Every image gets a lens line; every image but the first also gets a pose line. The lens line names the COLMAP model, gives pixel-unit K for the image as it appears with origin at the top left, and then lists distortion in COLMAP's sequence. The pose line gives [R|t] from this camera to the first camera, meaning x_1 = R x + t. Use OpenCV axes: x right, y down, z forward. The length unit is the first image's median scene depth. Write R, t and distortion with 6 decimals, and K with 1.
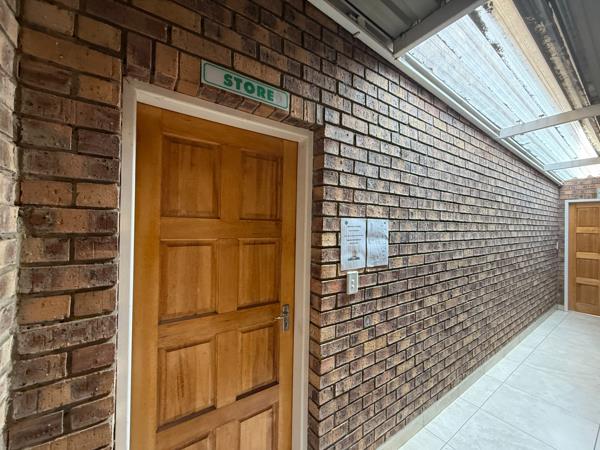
lens RADIAL K [[238.7, 0, 299.5], [0, 238.7, 225.1], [0, 0, 1]] dist [0.000199, 0.000052]
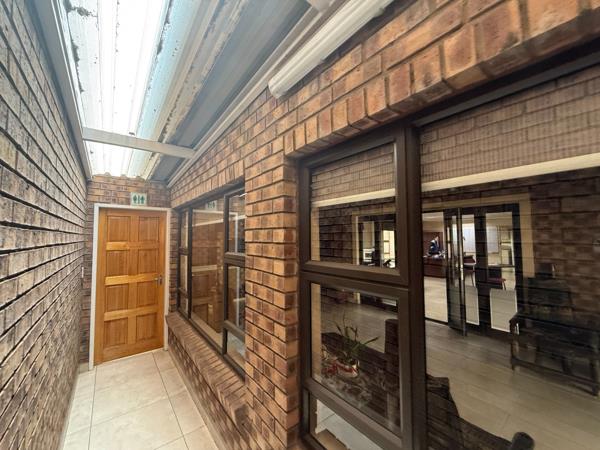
lens RADIAL K [[238.7, 0, 299.0], [0, 238.7, 225.2], [0, 0, 1]] dist [0.000199, 0.000052]
pose [[-0.070259, 0.038410, 0.996789, 0.402708], [0.005070, 0.999259, -0.038148, -0.012643], [-0.997516, 0.002373, -0.070402, 0.473453]]
